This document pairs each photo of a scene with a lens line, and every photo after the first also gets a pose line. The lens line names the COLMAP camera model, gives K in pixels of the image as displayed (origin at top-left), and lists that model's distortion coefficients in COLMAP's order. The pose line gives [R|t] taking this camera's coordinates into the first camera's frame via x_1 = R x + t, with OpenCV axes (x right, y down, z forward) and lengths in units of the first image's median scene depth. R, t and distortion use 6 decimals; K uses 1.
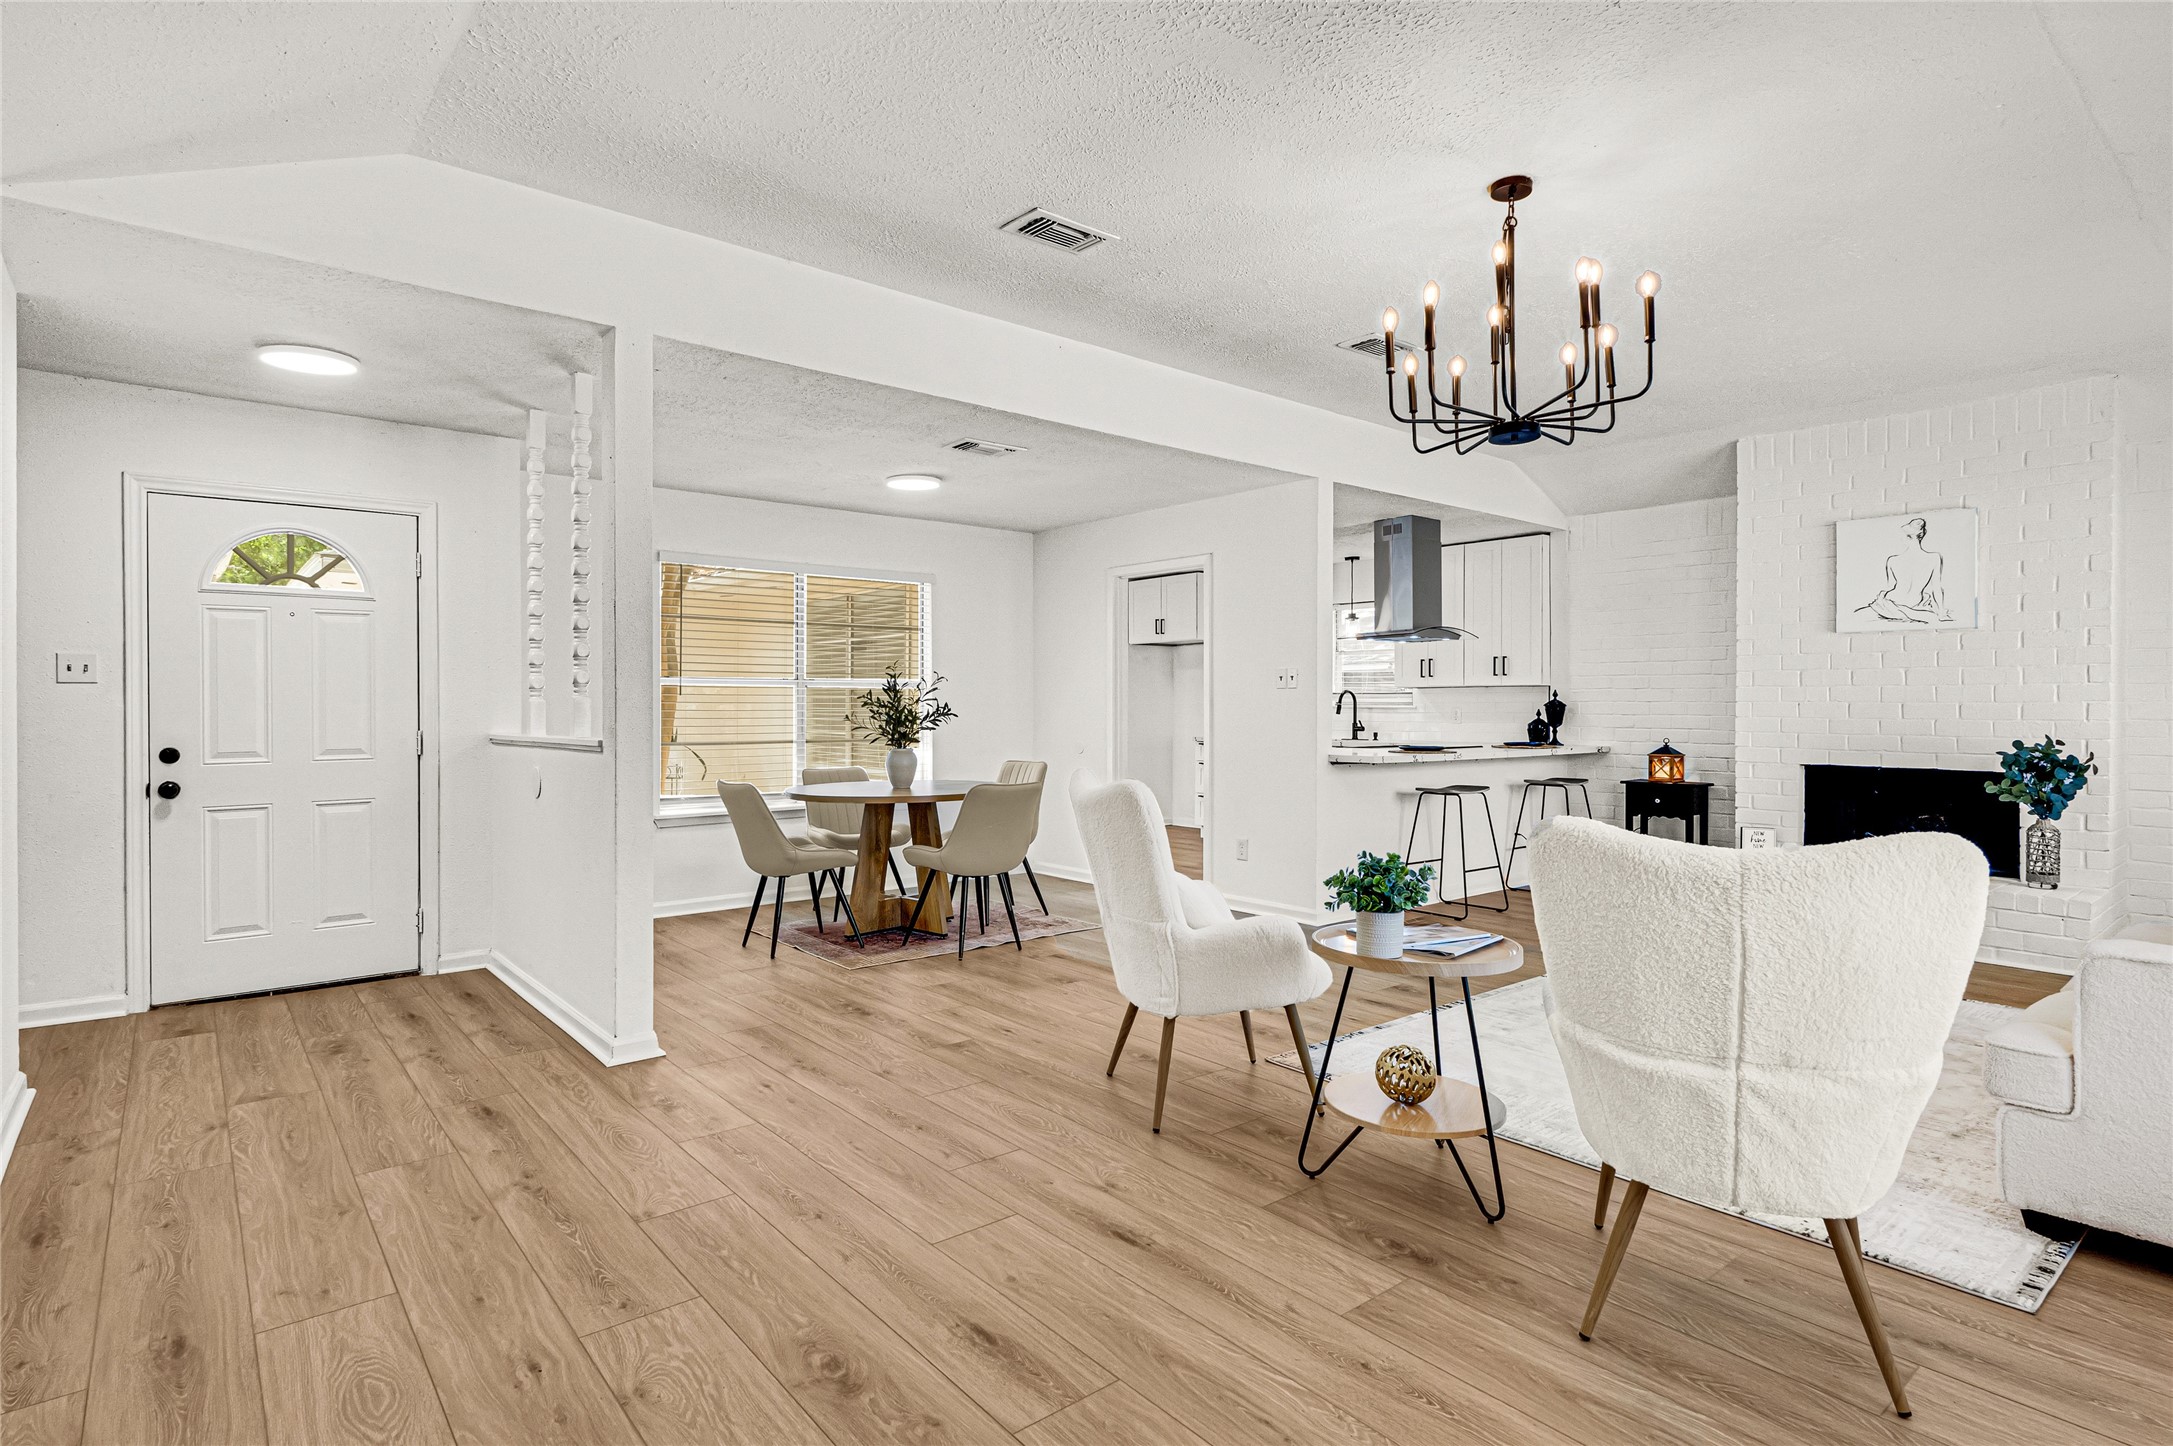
lens RADIAL K [[1099.2, 0, 1089.3], [0, 1099.2, 703.7], [0, 0, 1]] dist [0.000082, 0.000469]
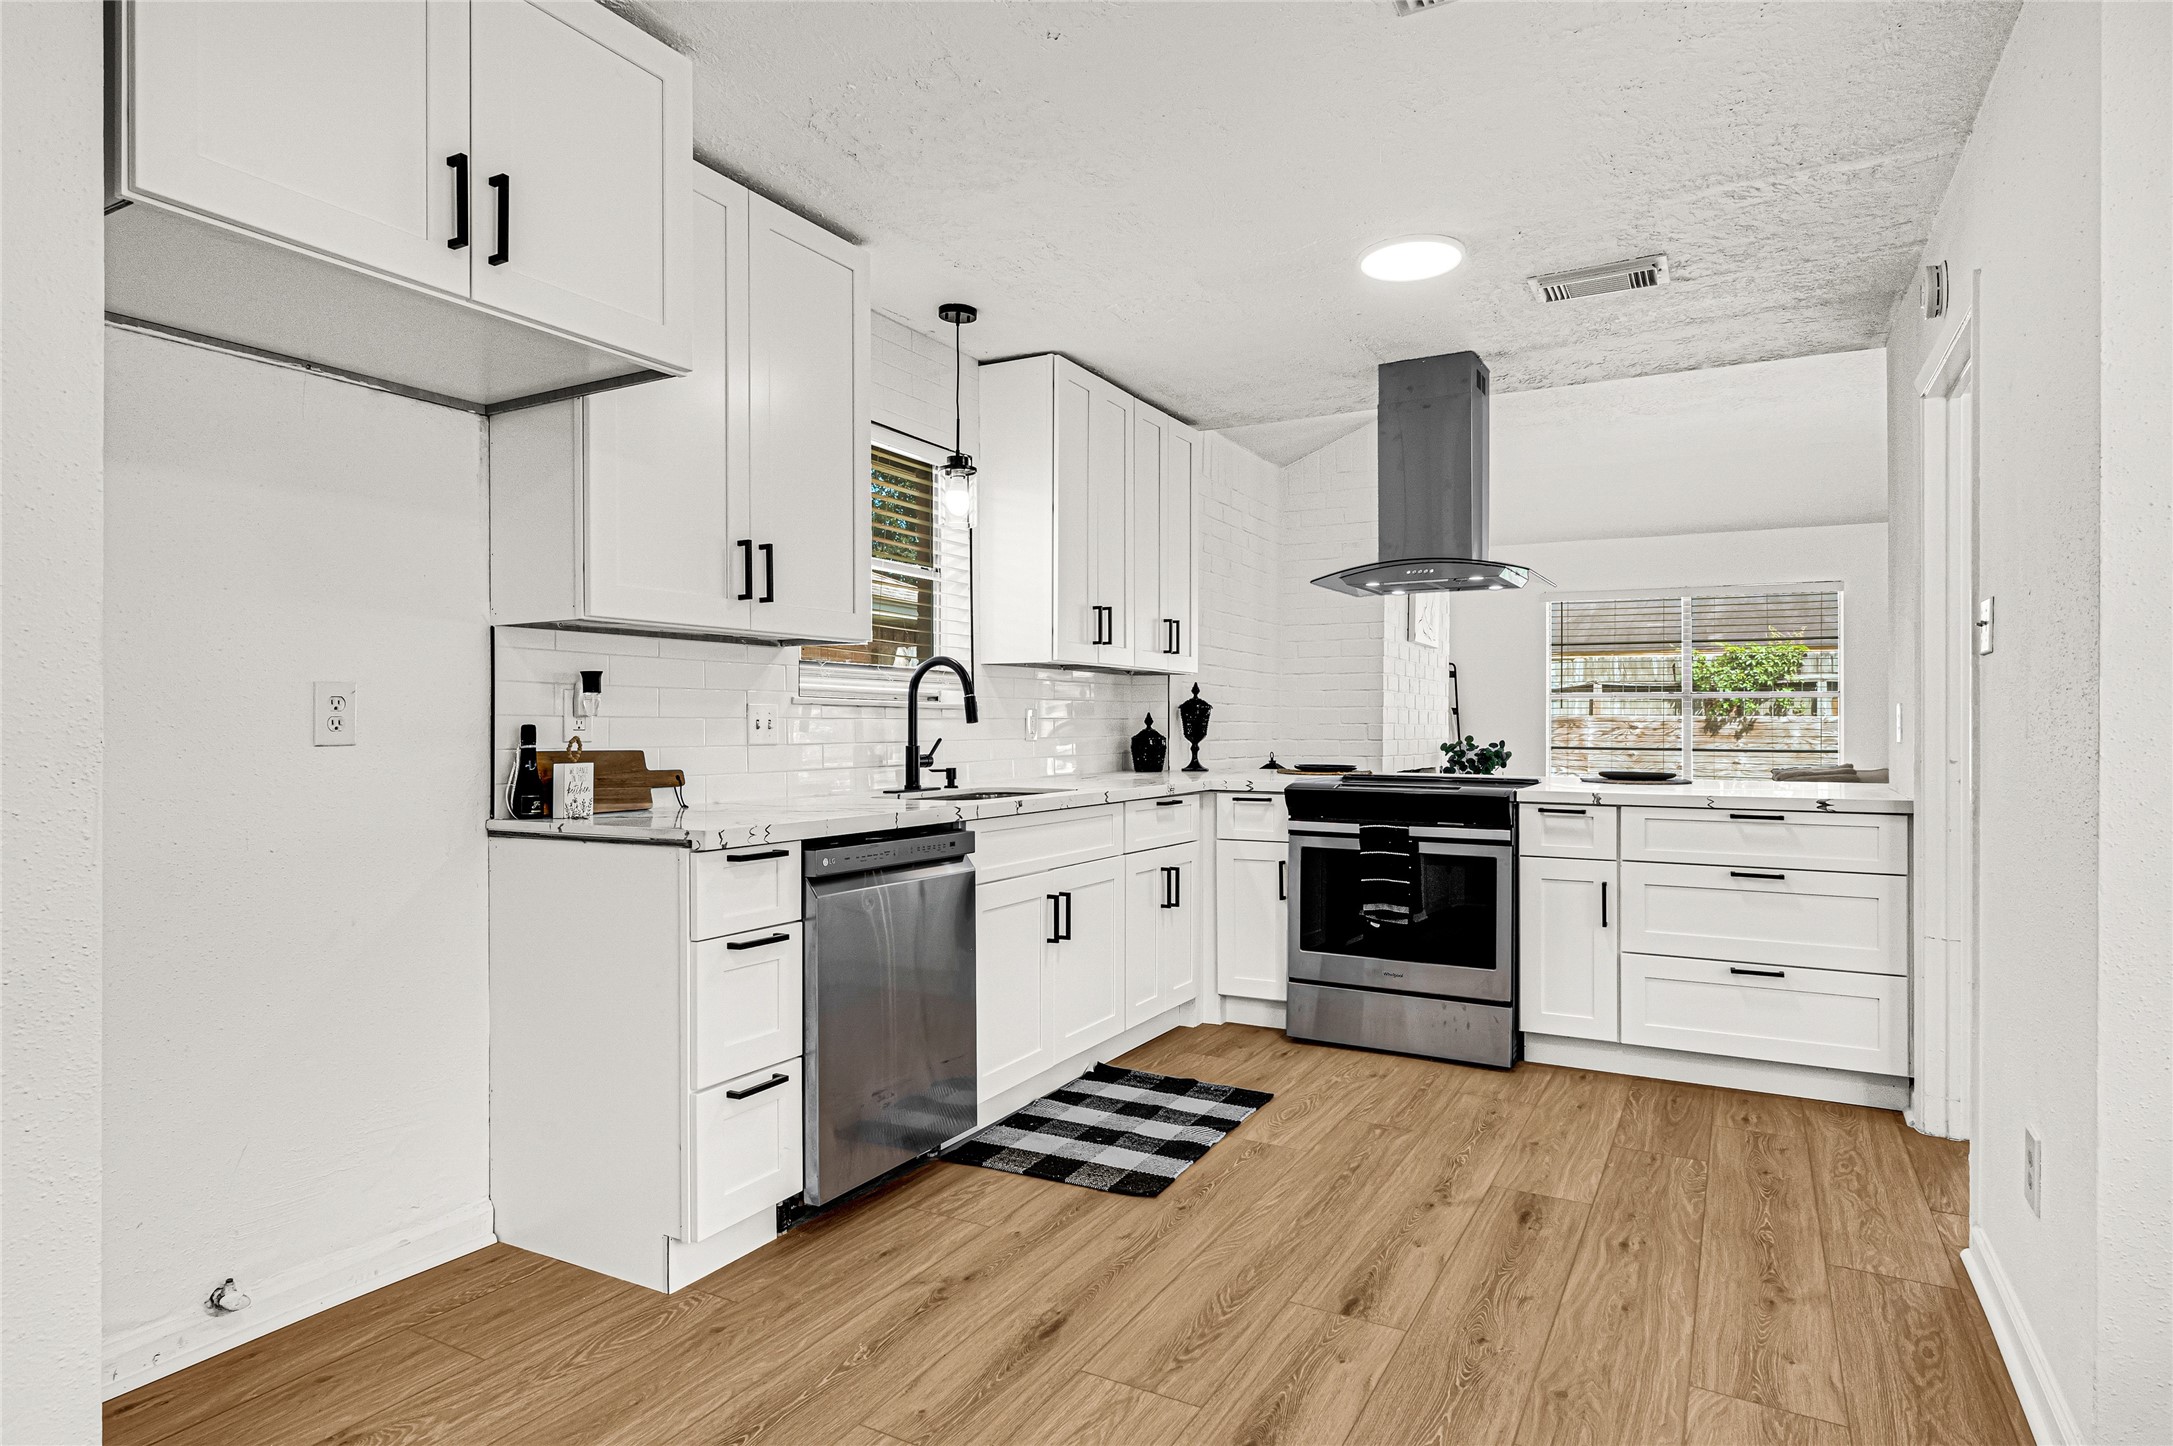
lens RADIAL K [[1157.4, 0, 1086.5], [0, 1157.4, 723.0], [0, 0, 1]] dist [0.003104, 0.000835]
pose [[-0.344948, 0.001448, 0.938621, -0.243417], [-0.002432, 0.999994, -0.002437, 0.016972], [-0.938619, -0.003123, -0.344942, 1.762288]]
